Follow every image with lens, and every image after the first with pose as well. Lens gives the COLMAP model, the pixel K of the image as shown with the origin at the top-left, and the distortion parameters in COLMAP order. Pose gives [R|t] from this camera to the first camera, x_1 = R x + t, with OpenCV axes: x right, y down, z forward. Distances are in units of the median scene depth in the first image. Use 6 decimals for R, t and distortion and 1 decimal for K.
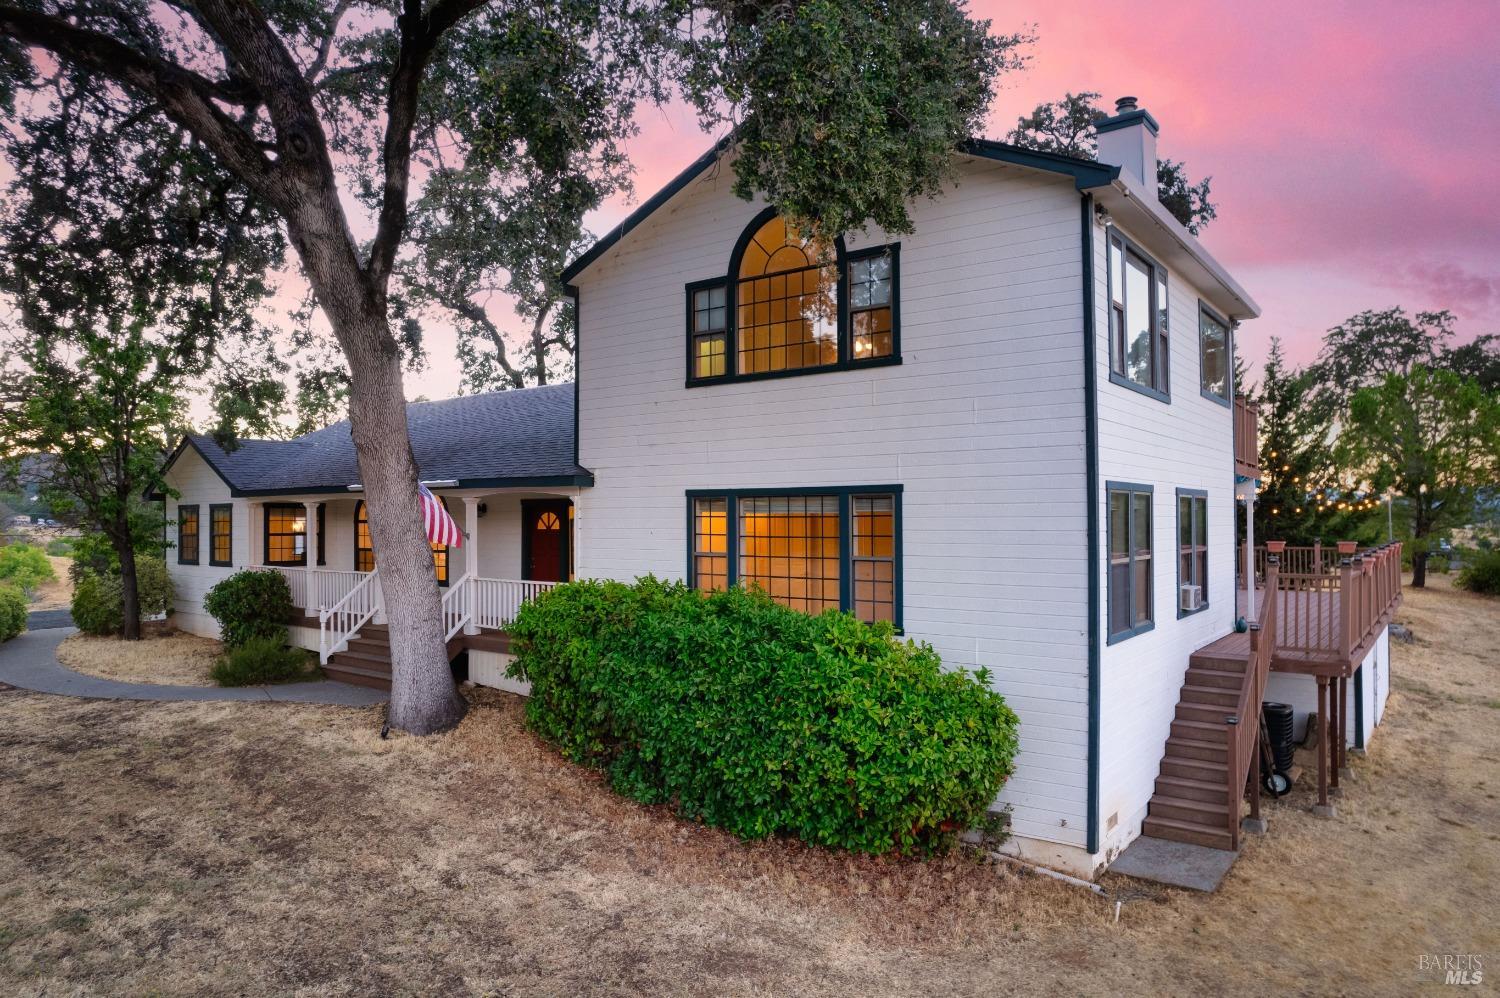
lens RADIAL K [[974.4, 0, 673.6], [0, 974.4, 500.6], [0, 0, 1]] dist [-0.040018, 0.000581]
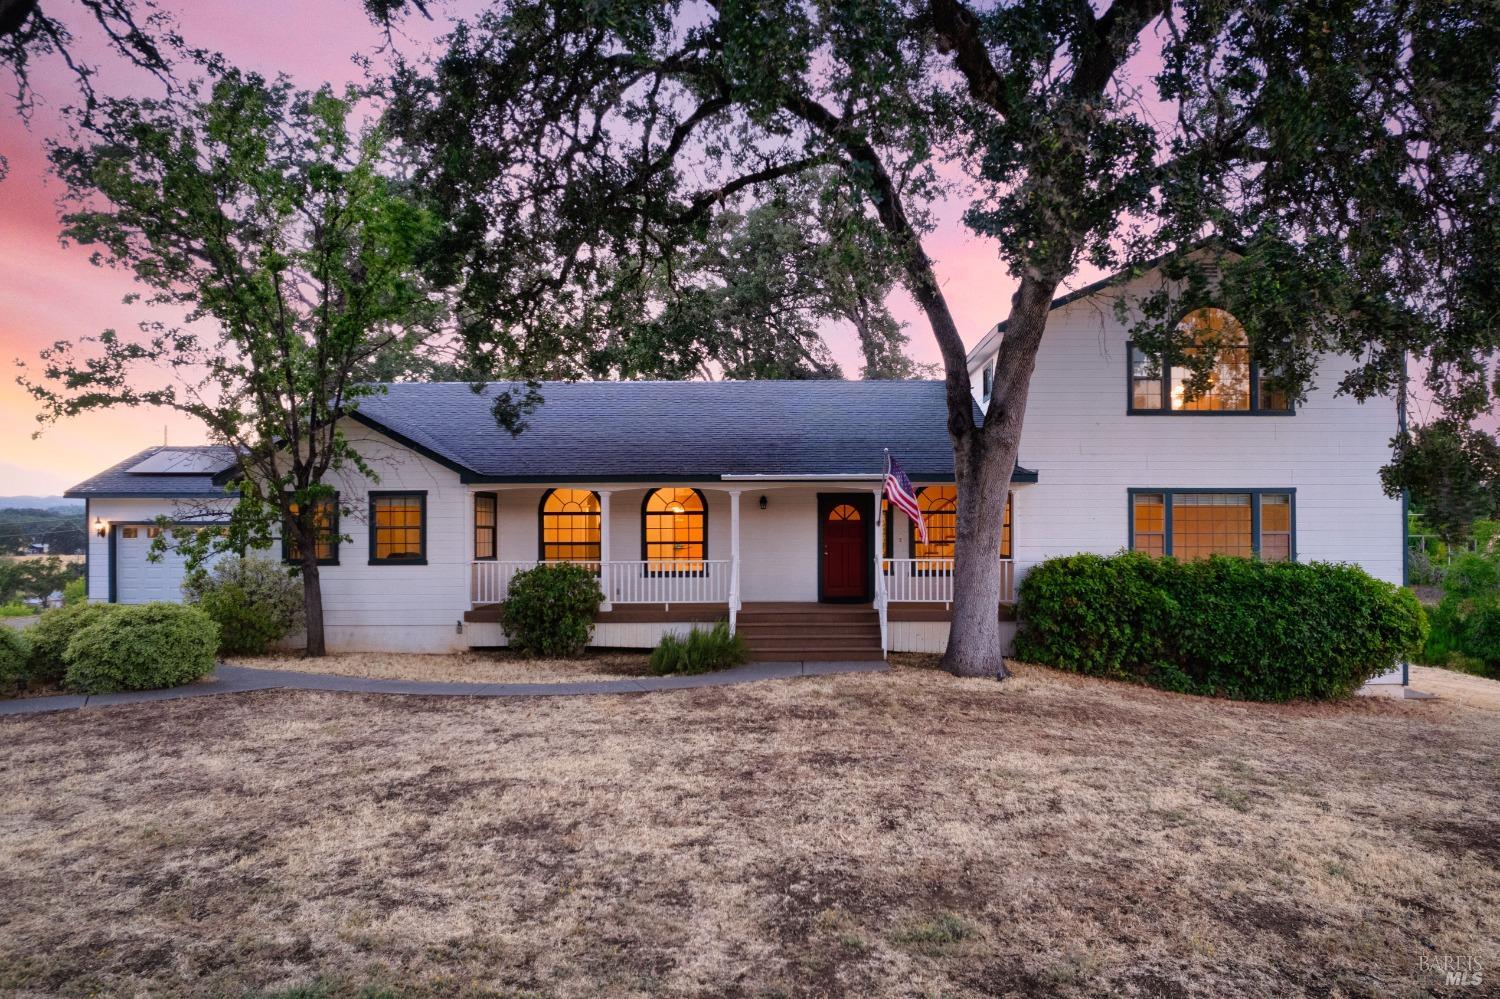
lens RADIAL K [[955.7, 0, 757.2], [0, 955.7, 519.3], [0, 0, 1]] dist [-0.044486, 0.002265]
pose [[0.783397, 0.000220, 0.621522, -1.253742], [-0.010468, 0.999863, 0.012841, 0.021715], [-0.621434, -0.016566, 0.783291, 0.263979]]
